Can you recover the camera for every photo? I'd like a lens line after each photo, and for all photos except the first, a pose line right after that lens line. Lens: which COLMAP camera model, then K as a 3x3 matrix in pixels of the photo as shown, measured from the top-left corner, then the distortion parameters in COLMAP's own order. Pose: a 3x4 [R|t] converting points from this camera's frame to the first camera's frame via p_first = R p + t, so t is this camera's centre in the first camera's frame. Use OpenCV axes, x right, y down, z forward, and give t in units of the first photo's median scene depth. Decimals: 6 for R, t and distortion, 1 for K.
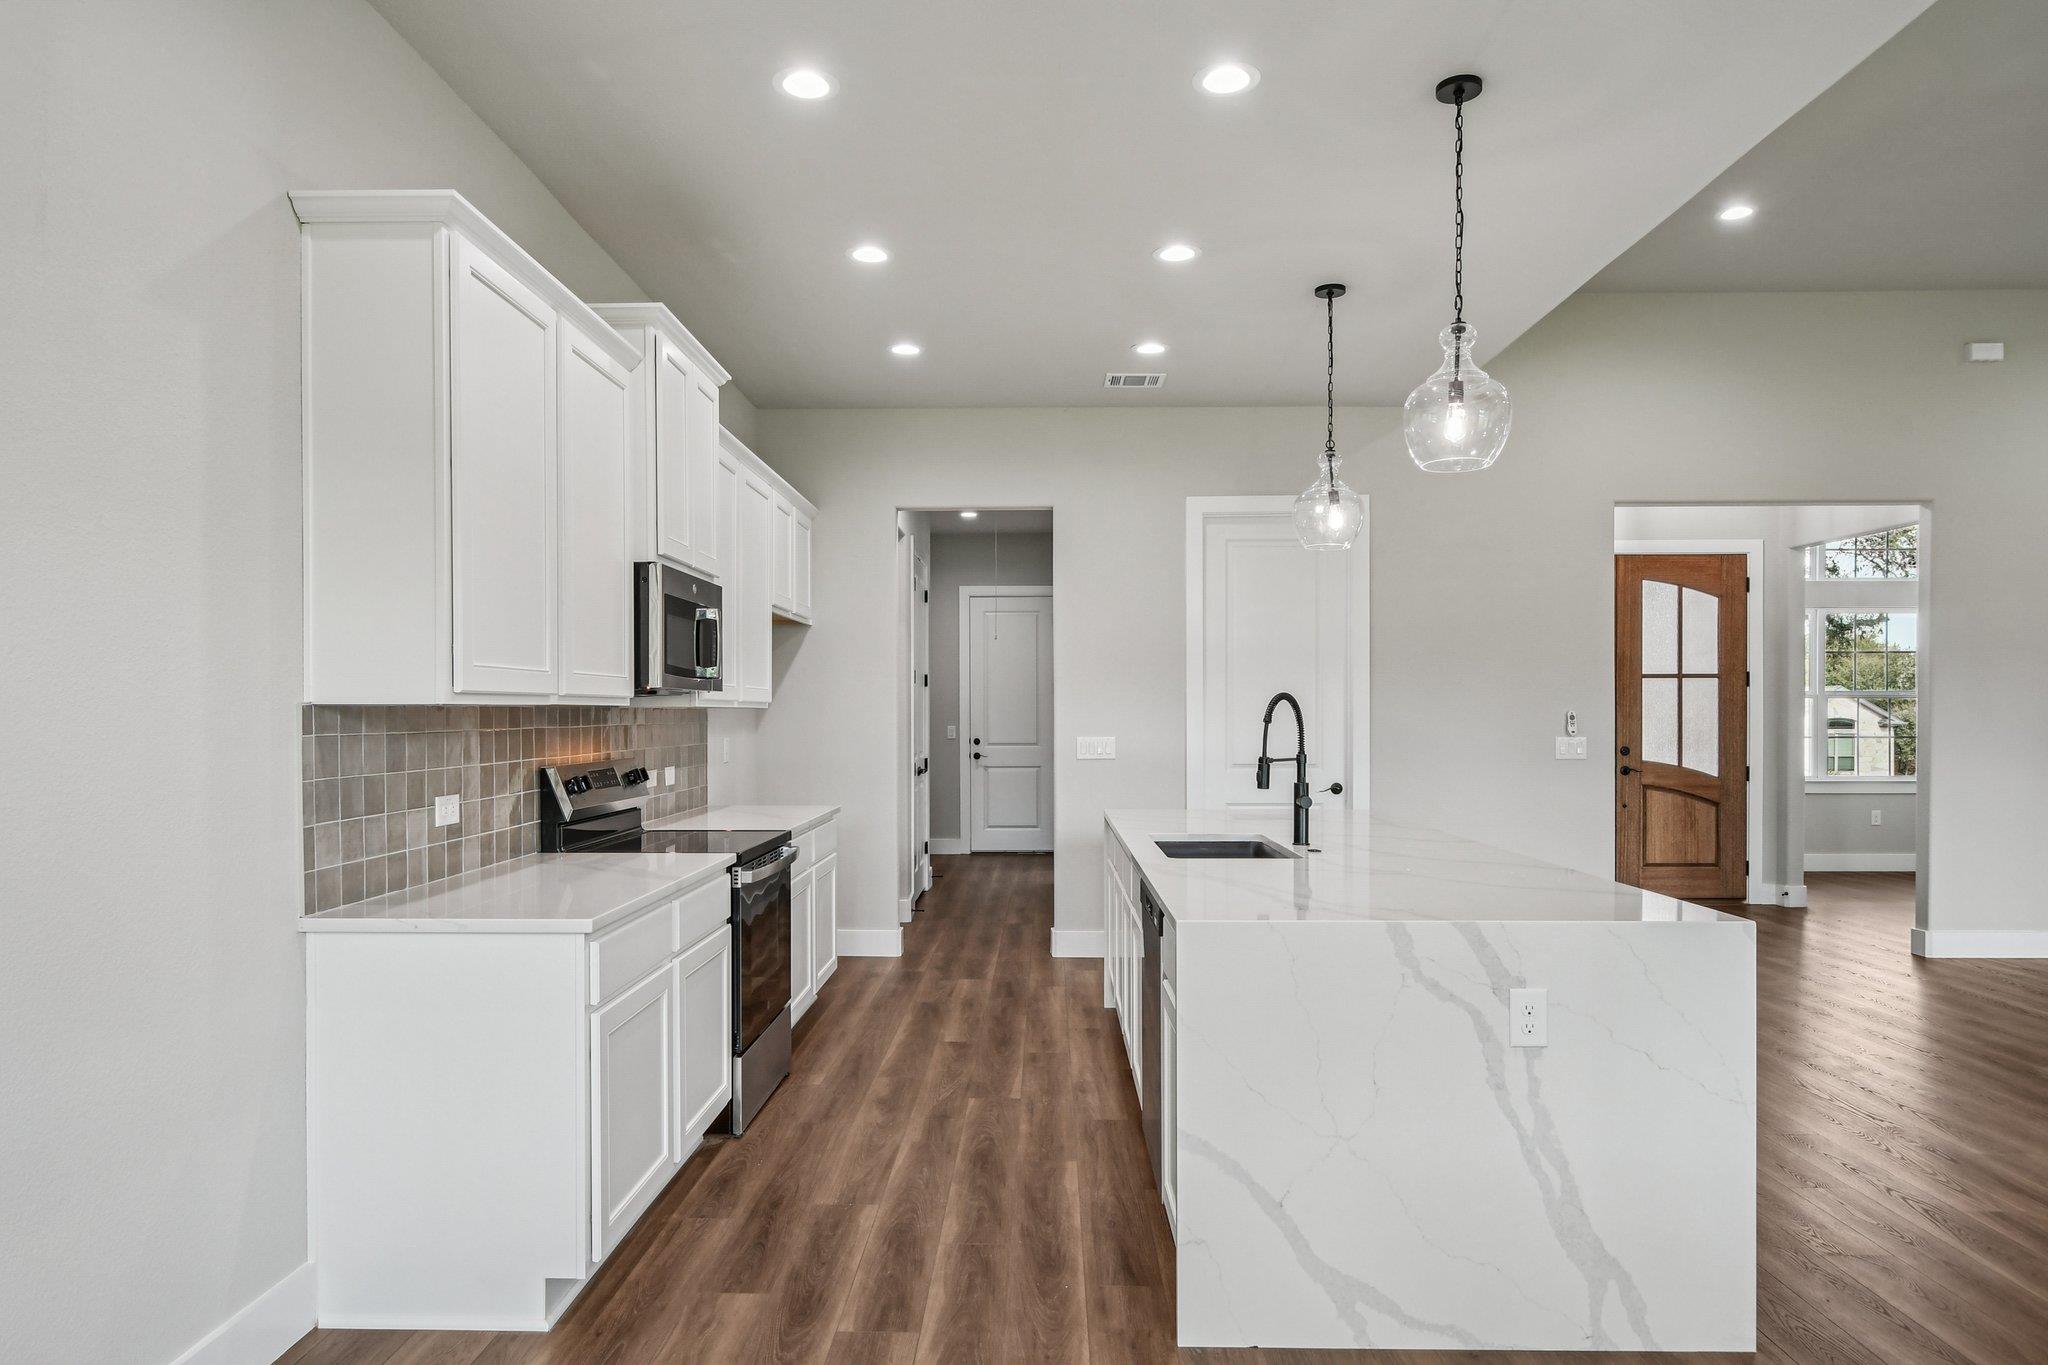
lens RADIAL K [[1250.0, 0, 1016.3], [0, 1250.0, 718.6], [0, 0, 1]] dist [-0.004706, -0.002978]
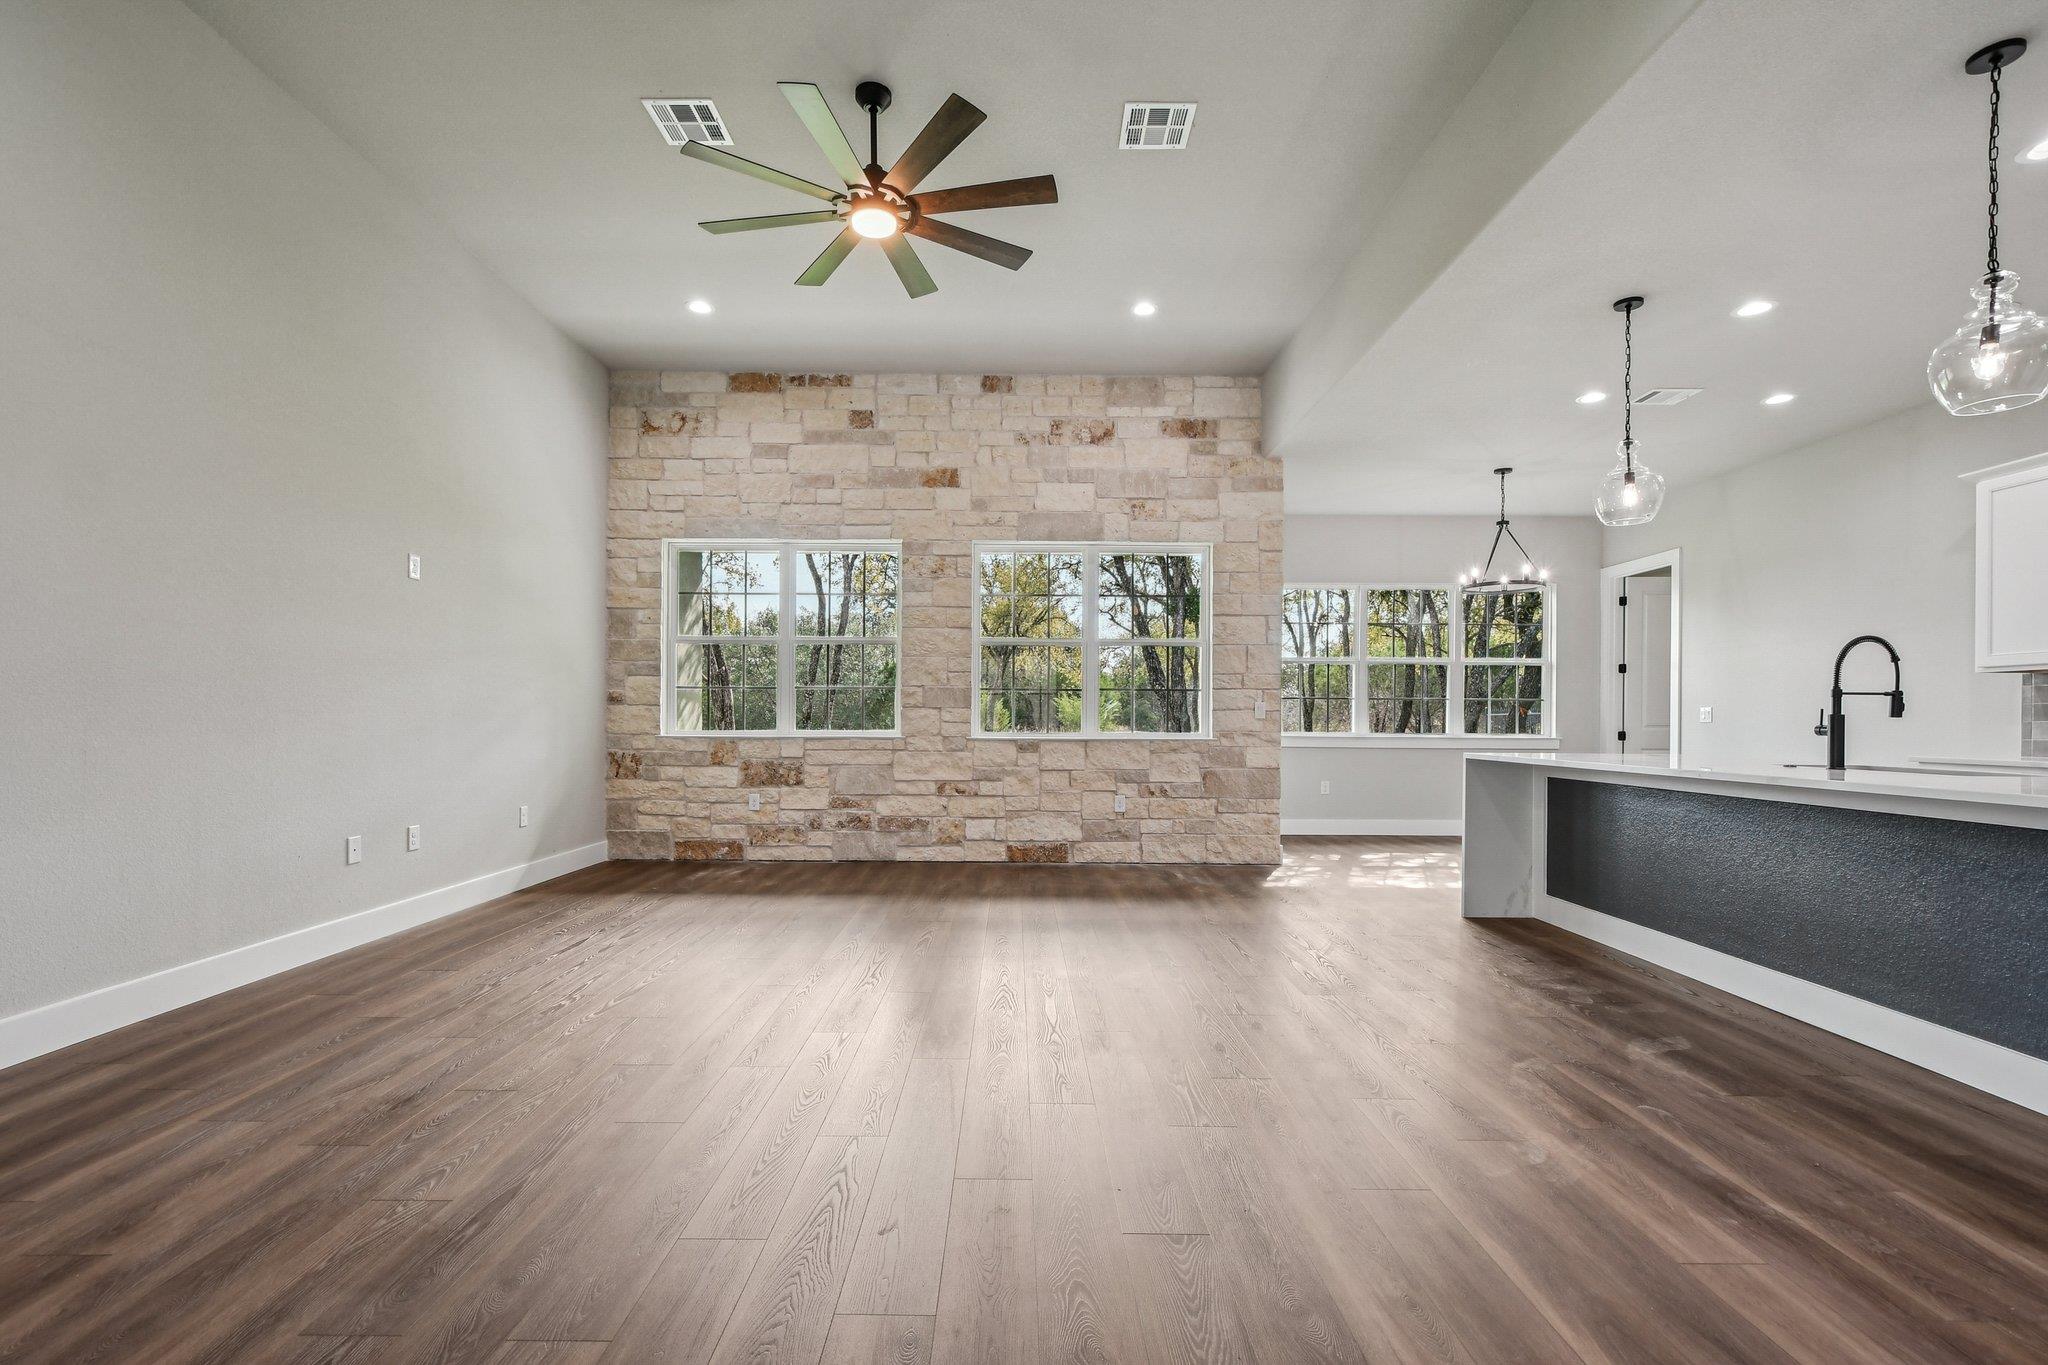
lens RADIAL K [[901.7, 0, 1012.8], [0, 901.7, 723.8], [0, 0, 1]] dist [0.004166, -0.000337]
pose [[-0.999661, -0.004853, -0.025583, 0.607277], [-0.005077, 0.999949, 0.008681, 0.034302], [0.025540, 0.008808, -0.999635, 1.097646]]
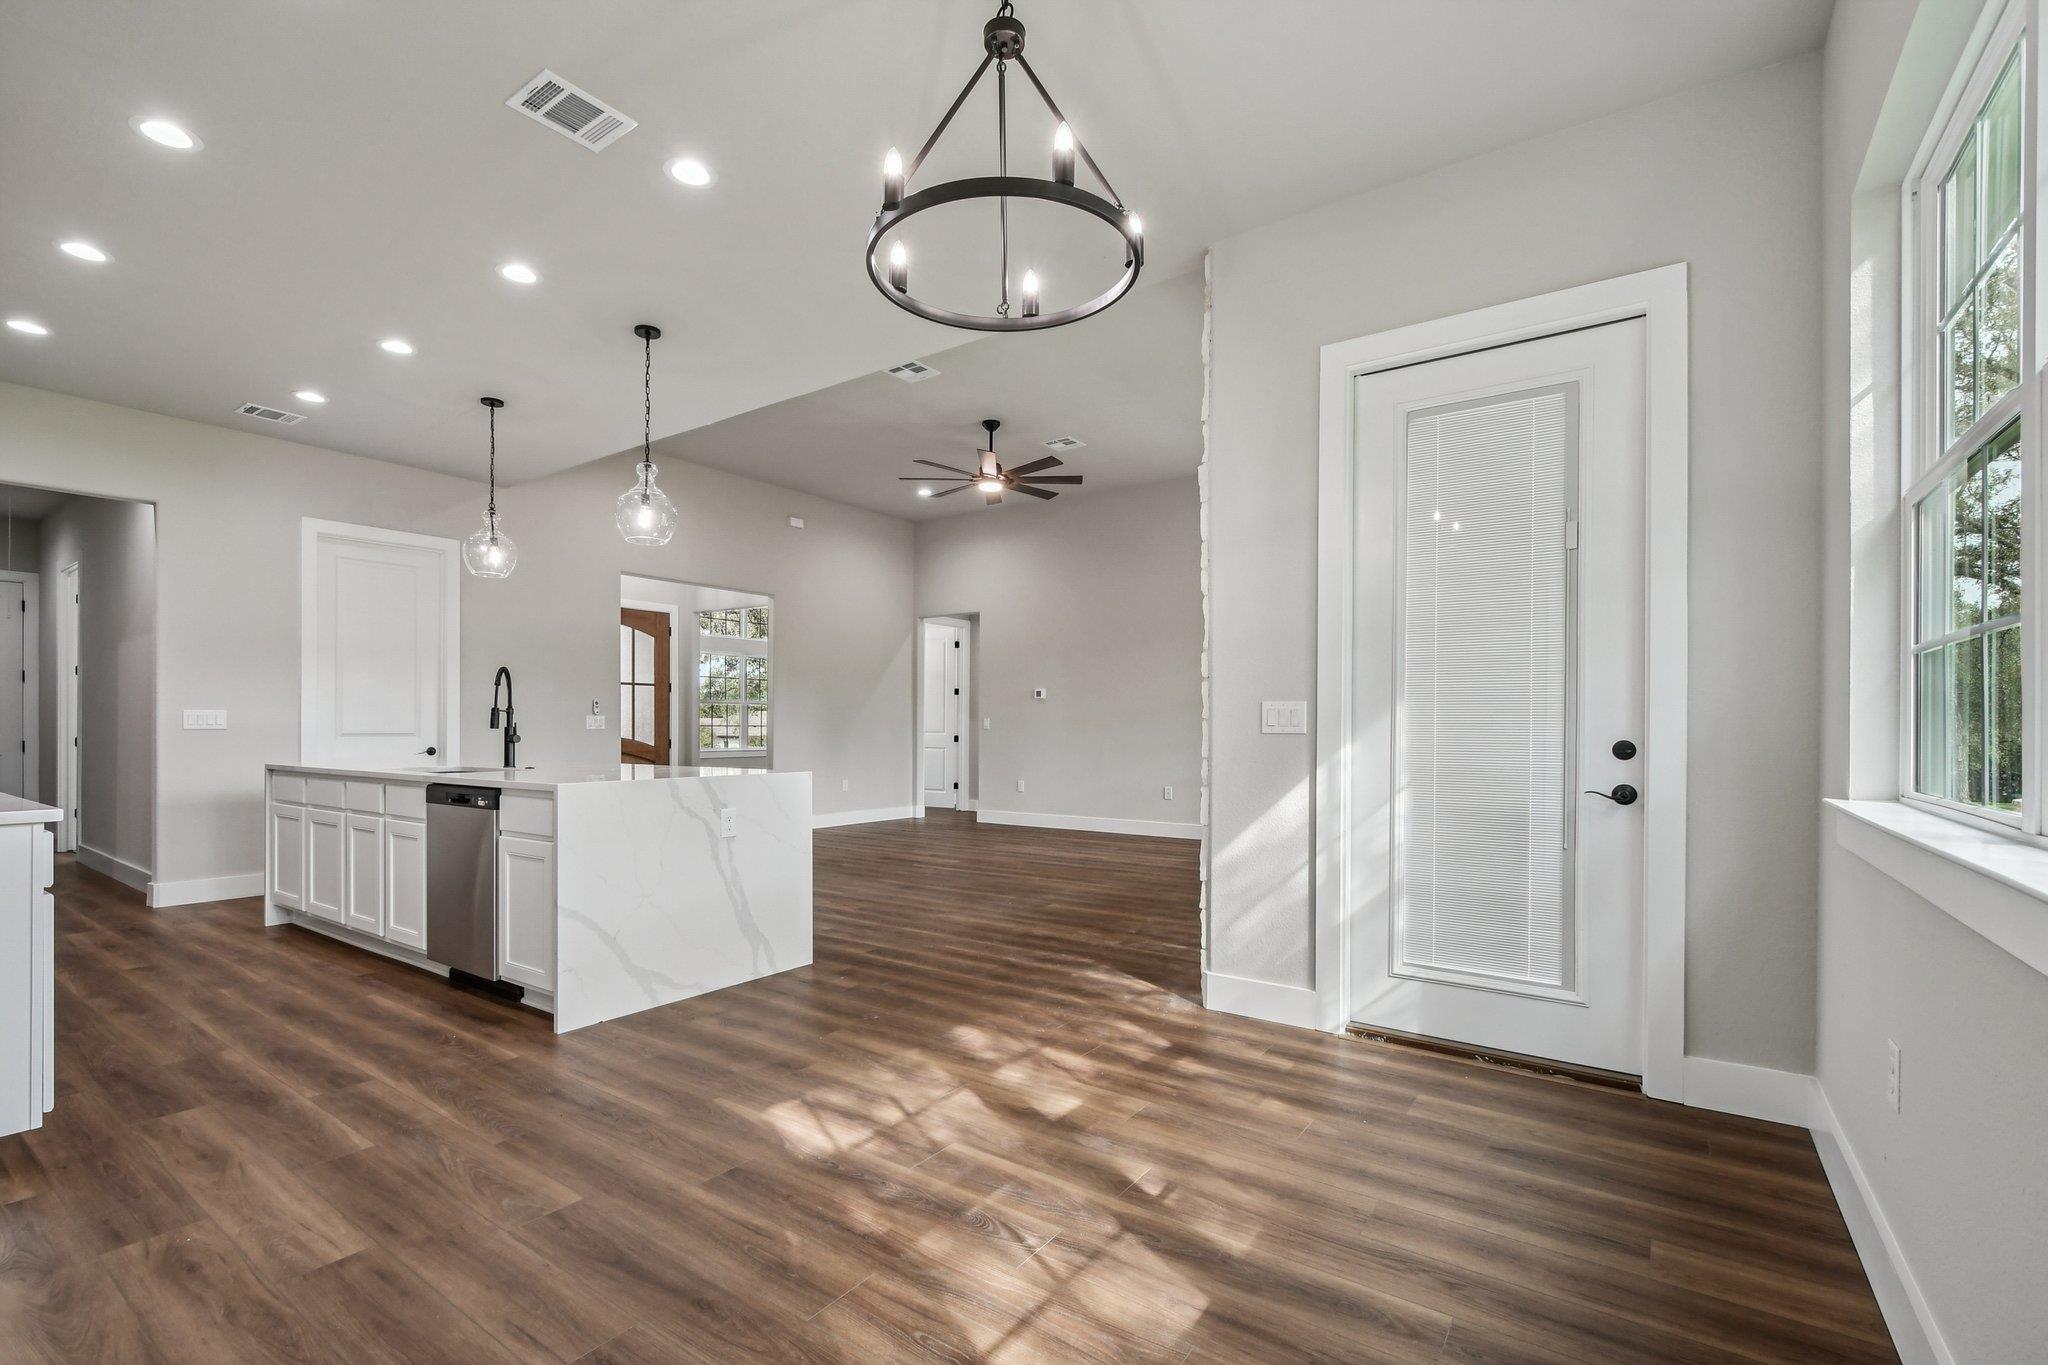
lens RADIAL K [[902.6, 0, 1013.2], [0, 902.6, 731.9], [0, 0, 1]] dist [-0.002827, 0.000217]
pose [[0.557061, -0.001156, 0.830471, -0.212059], [0.000474, 0.999999, 0.001074, 0.034453], [-0.830471, -0.000205, 0.557061, -0.078877]]
